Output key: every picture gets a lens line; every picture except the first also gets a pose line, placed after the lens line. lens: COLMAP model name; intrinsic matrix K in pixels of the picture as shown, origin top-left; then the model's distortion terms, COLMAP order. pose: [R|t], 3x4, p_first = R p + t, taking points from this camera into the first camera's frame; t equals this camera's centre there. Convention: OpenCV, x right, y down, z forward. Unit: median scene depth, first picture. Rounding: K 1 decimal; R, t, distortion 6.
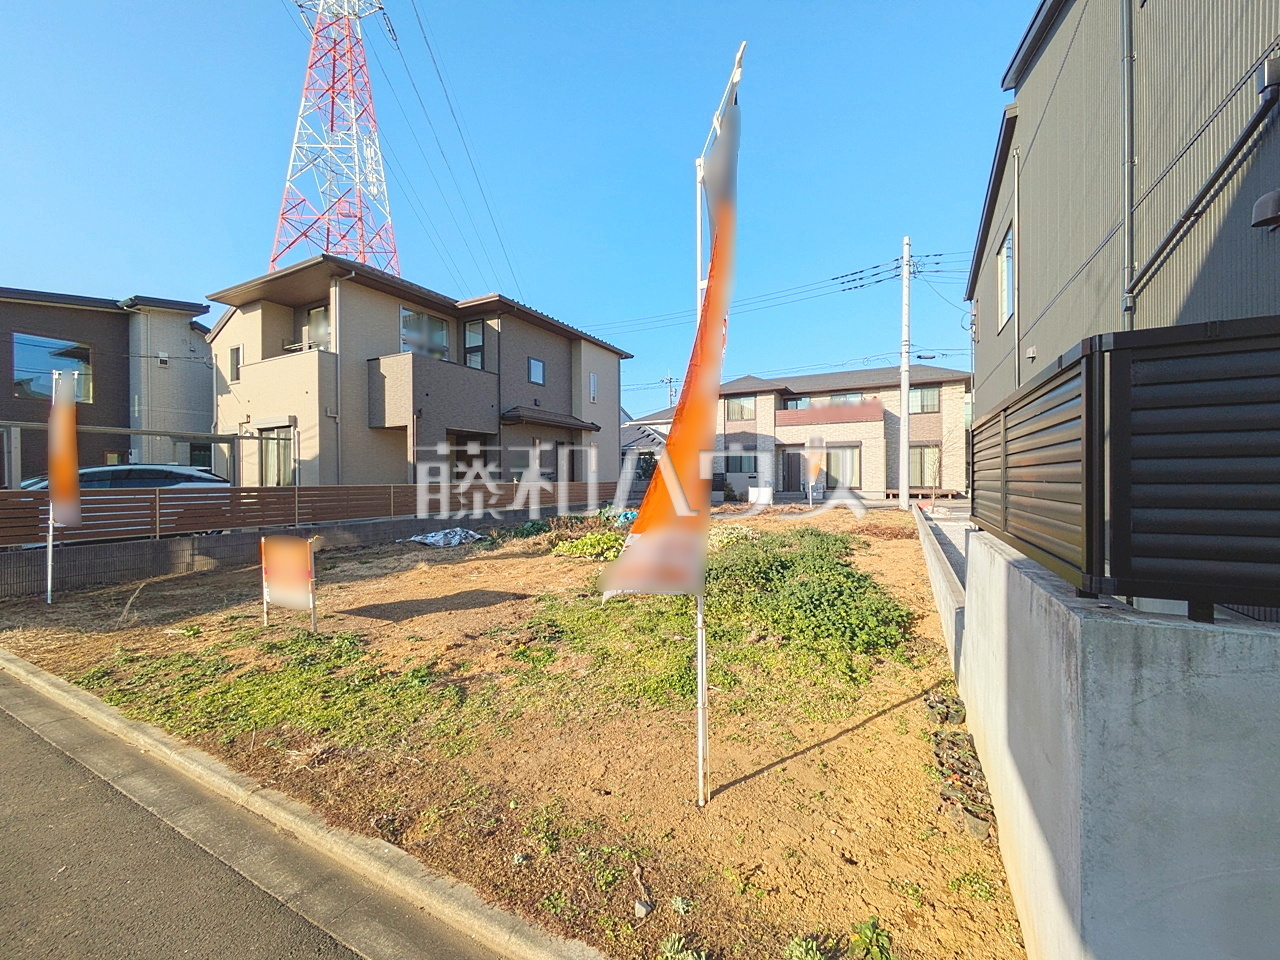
lens RADIAL K [[505.2, 0, 640.9], [0, 505.2, 481.3], [0, 0, 1]] dist [-0.003526, 0.001889]
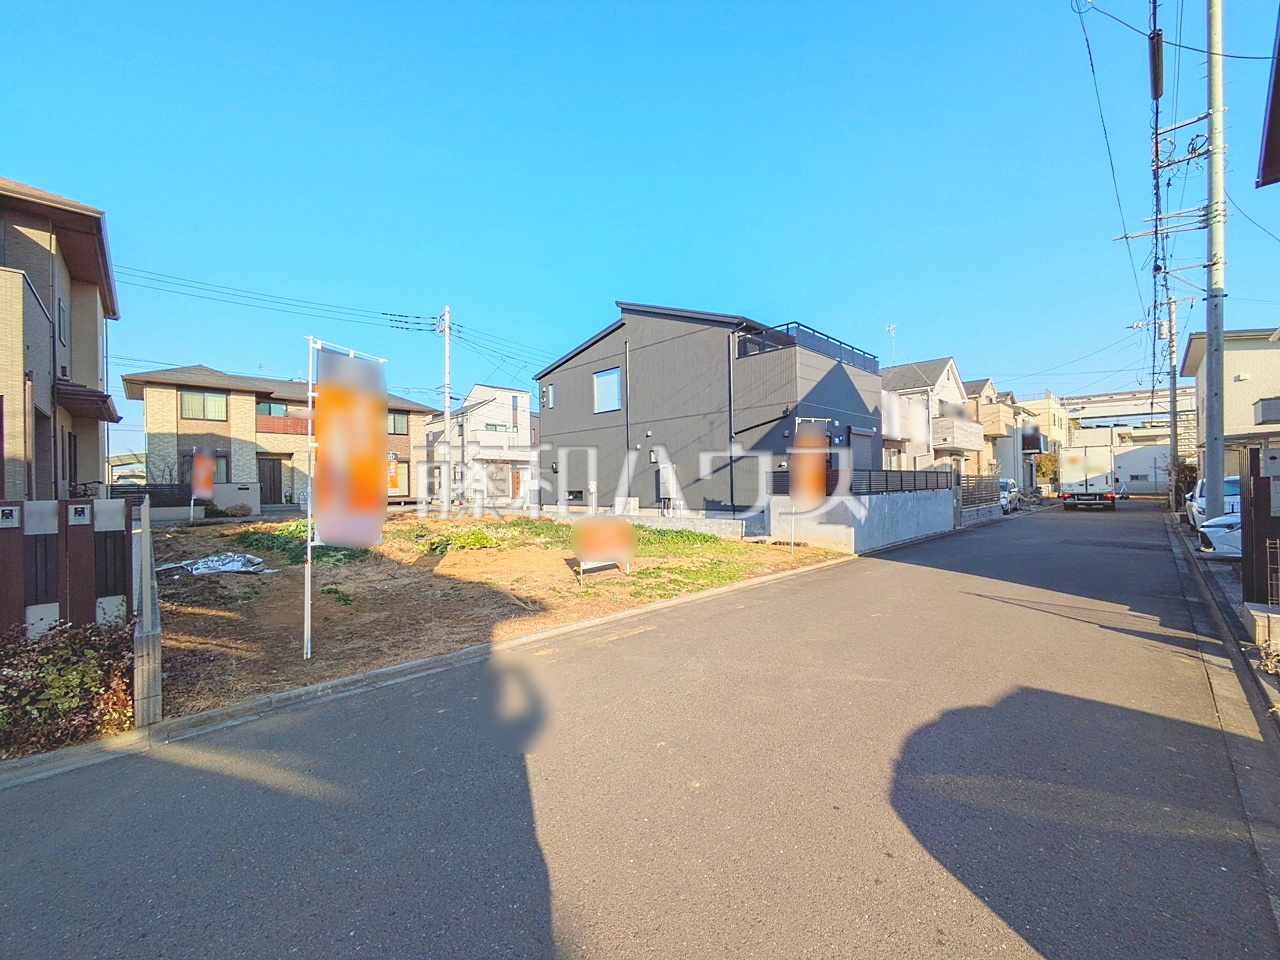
lens RADIAL K [[505.2, 0, 641.2], [0, 505.2, 483.3], [0, 0, 1]] dist [-0.003526, 0.001889]
pose [[0.311098, 0.004368, 0.950368, -0.643743], [0.014913, 0.999844, -0.009477, 0.002559], [-0.950261, 0.017121, 0.310984, 0.120721]]
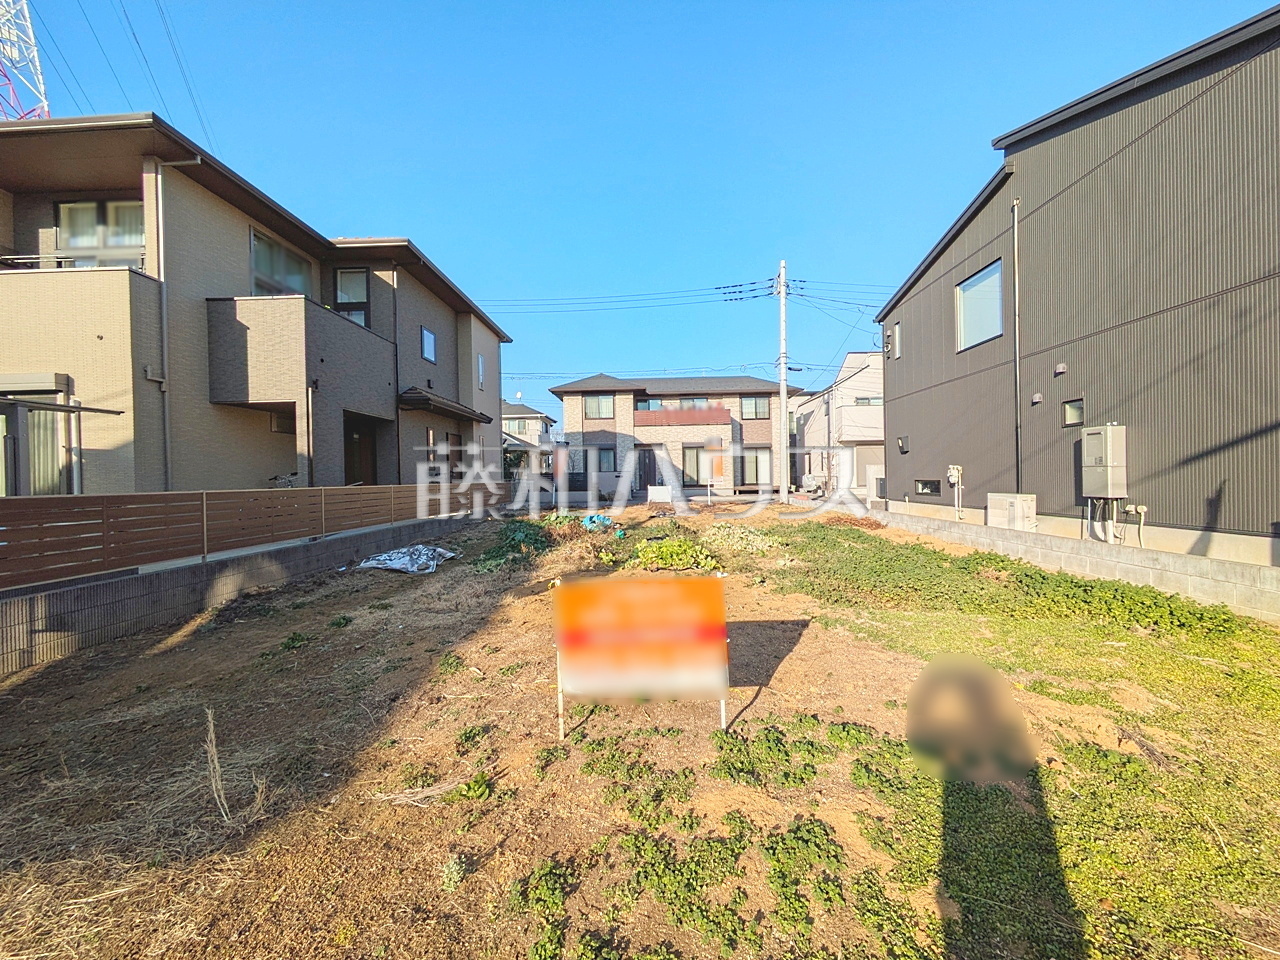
lens RADIAL K [[505.2, 0, 641.1], [0, 505.2, 481.4], [0, 0, 1]] dist [-0.003526, 0.001889]
pose [[0.899455, -0.011075, 0.436872, -0.281816], [0.012198, 0.999926, 0.000235, 0.002432], [-0.436842, 0.005118, 0.899523, 0.146148]]
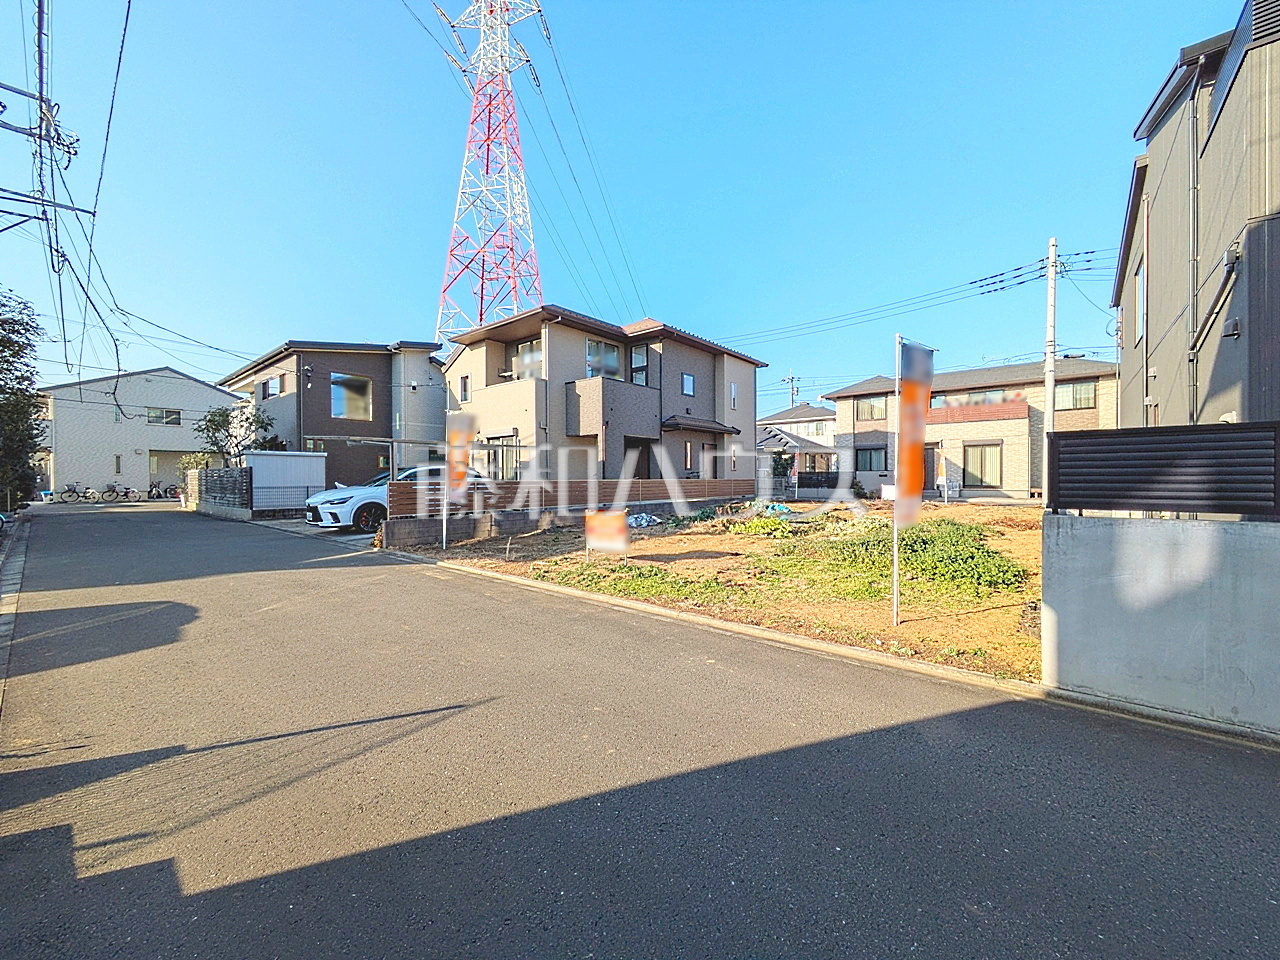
lens RADIAL K [[505.2, 0, 640.9], [0, 505.2, 481.2], [0, 0, 1]] dist [-0.003526, 0.001889]
pose [[0.976625, 0.005124, -0.214890, -0.066954], [-0.004305, 0.999982, 0.004281, 0.002310], [0.214908, -0.003256, 0.976629, -0.186132]]
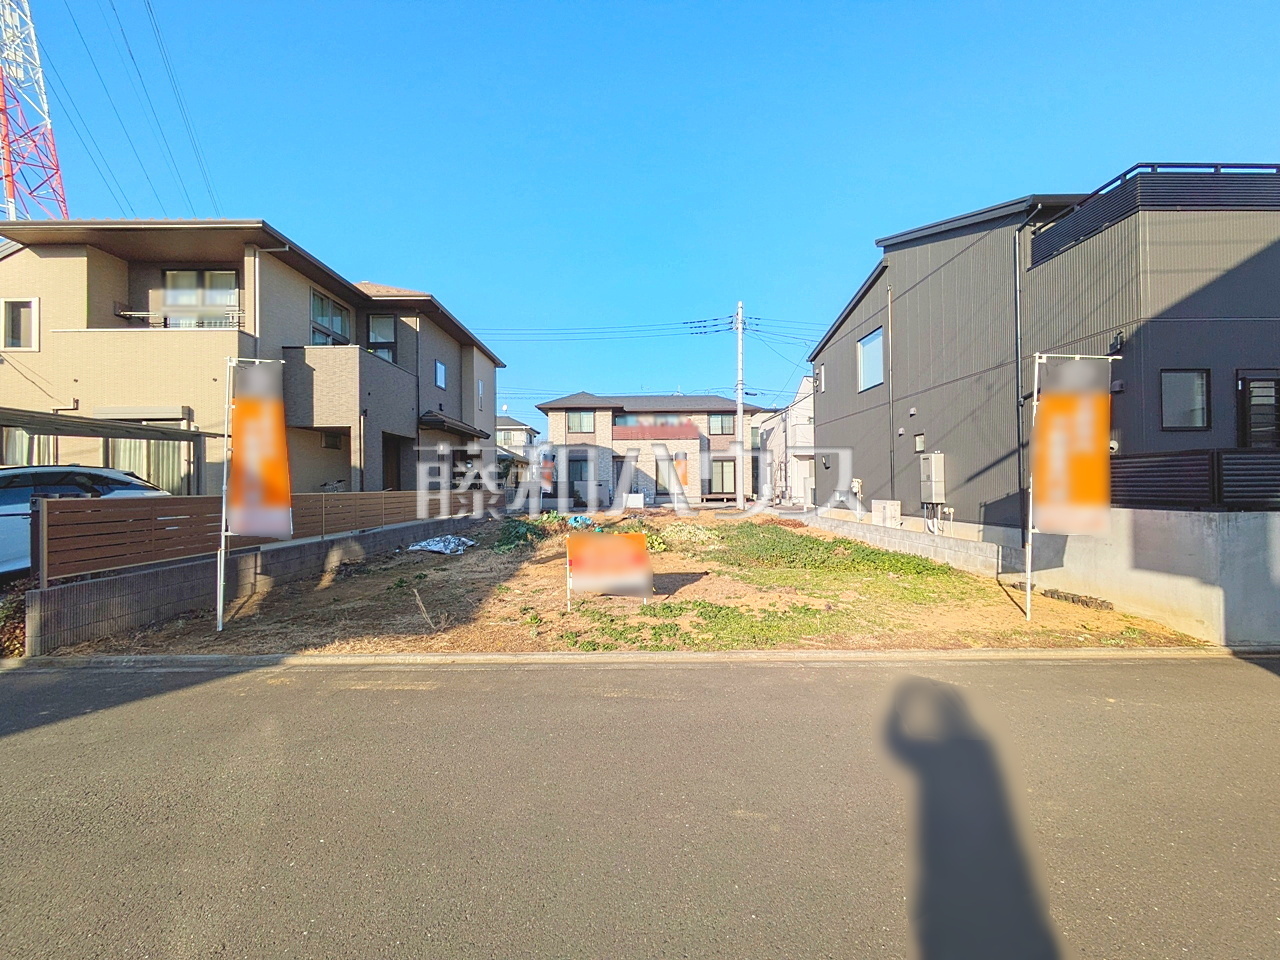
lens RADIAL K [[505.2, 0, 641.1], [0, 505.2, 482.2], [0, 0, 1]] dist [-0.003526, 0.001889]
pose [[0.881232, 0.002729, 0.472677, -0.357491], [0.004614, 0.999886, -0.014374, 0.003094], [-0.472662, 0.014848, 0.881119, -0.031000]]
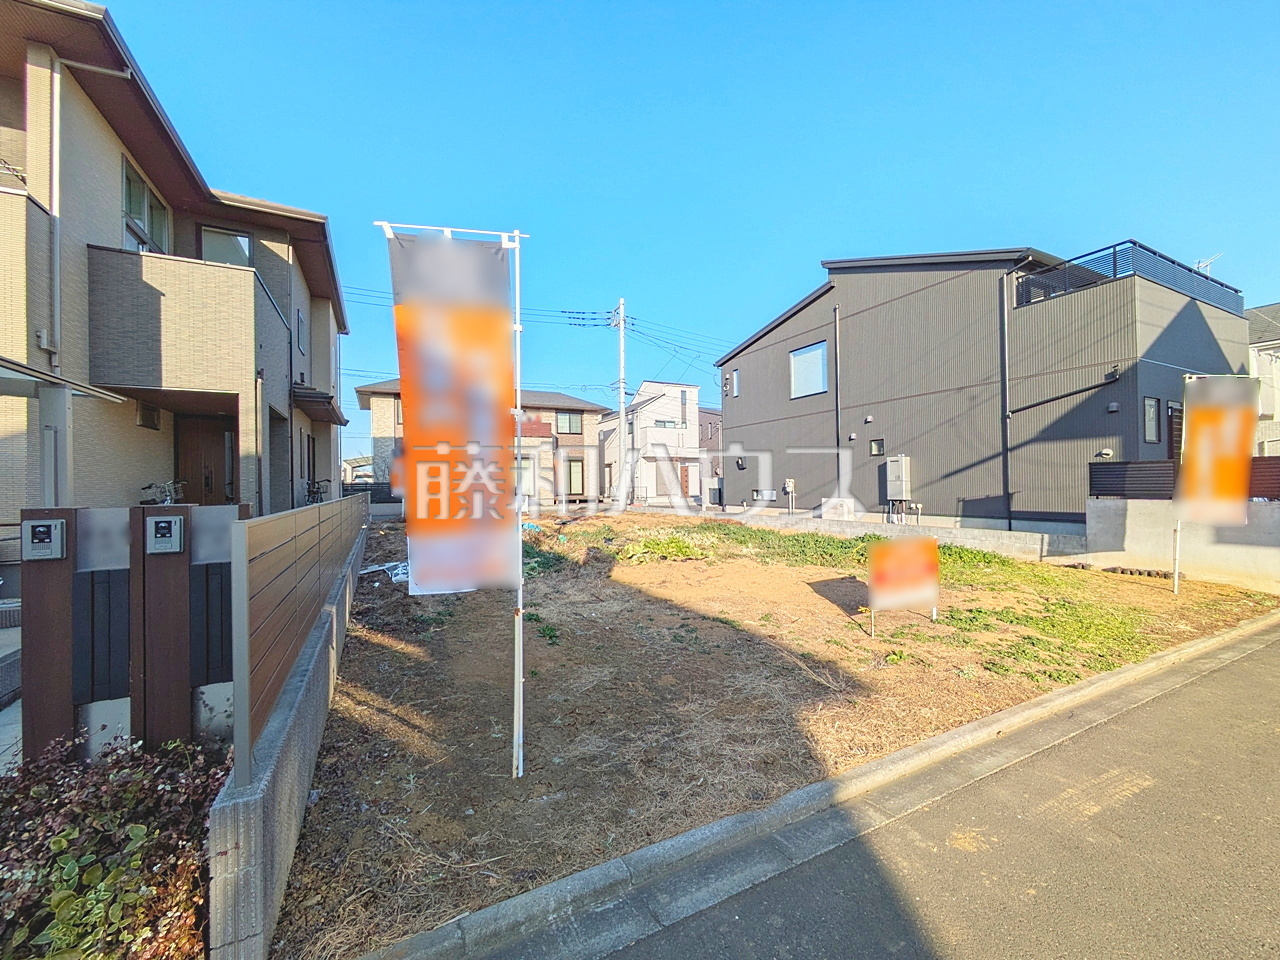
lens RADIAL K [[505.2, 0, 640.9], [0, 505.2, 480.8], [0, 0, 1]] dist [-0.003526, 0.001889]
pose [[0.578458, 0.005534, 0.815693, -0.549694], [0.012762, 0.999793, -0.015833, 0.001277], [-0.815612, 0.019569, 0.578268, 0.251394]]
